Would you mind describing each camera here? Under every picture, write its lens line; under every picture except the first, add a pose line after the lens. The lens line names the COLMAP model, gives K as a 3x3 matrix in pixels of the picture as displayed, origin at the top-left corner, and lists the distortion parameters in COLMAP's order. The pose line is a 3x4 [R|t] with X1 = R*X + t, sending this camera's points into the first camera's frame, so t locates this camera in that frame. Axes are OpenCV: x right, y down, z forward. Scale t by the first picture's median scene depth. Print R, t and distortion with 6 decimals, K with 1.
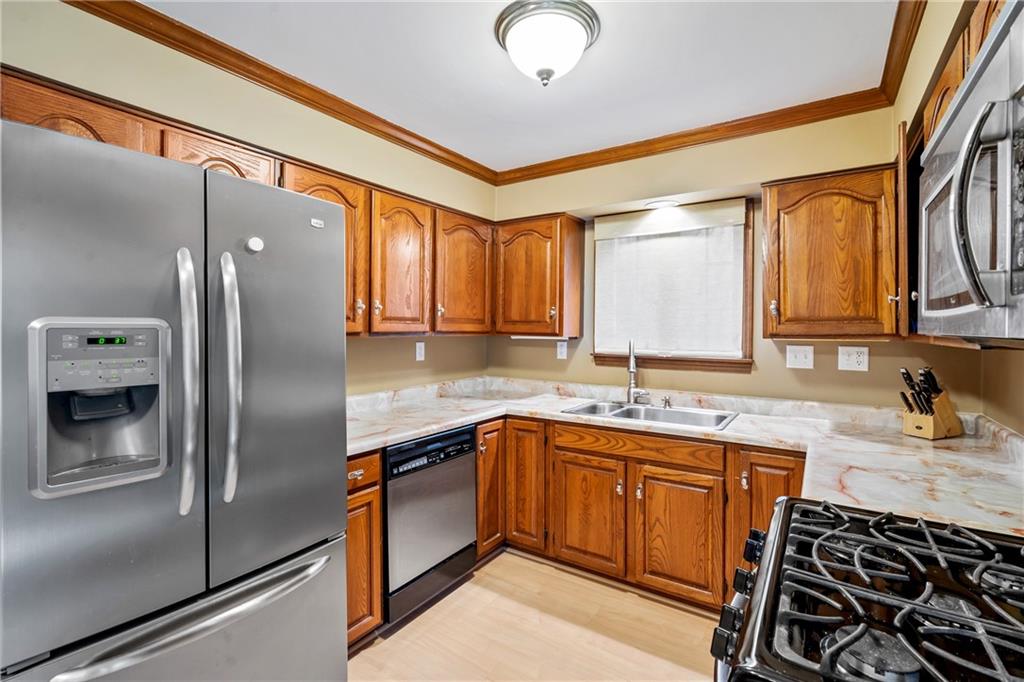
lens RADIAL K [[463.4, 0, 520.8], [0, 463.4, 333.5], [0, 0, 1]] dist [0.001423, 0.001107]
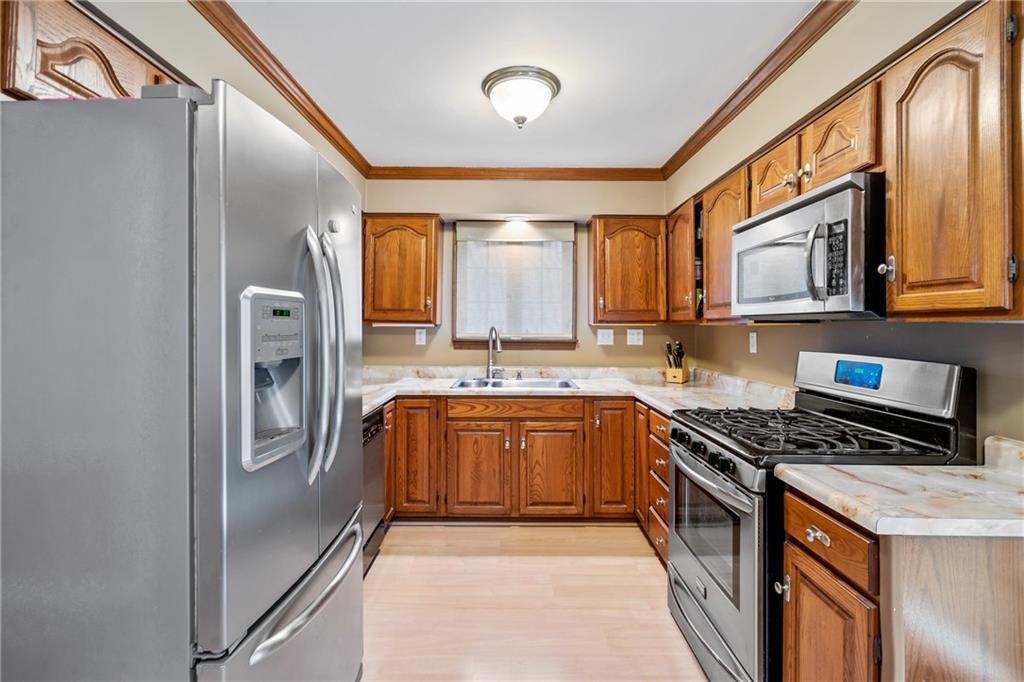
lens RADIAL K [[463.4, 0, 514.4], [0, 463.4, 324.3], [0, 0, 1]] dist [0.001423, 0.001107]
pose [[0.834914, 0.001252, 0.550379, -0.443349], [0.005040, 0.999938, -0.009920, 0.024464], [-0.550357, 0.011056, 0.834856, -0.054559]]
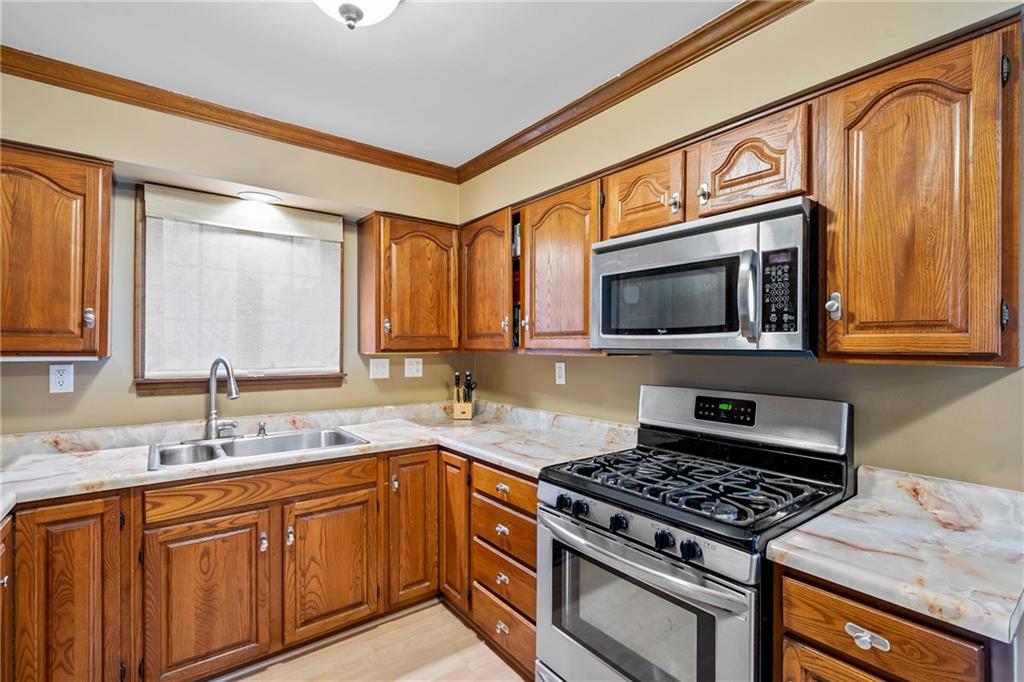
lens RADIAL K [[463.4, 0, 501.2], [0, 463.4, 347.1], [0, 0, 1]] dist [0.001423, 0.001107]
pose [[0.348628, -0.005491, 0.937245, -0.379314], [0.008067, 0.999963, 0.002857, -0.003328], [-0.937227, 0.006565, 0.348659, 0.323670]]
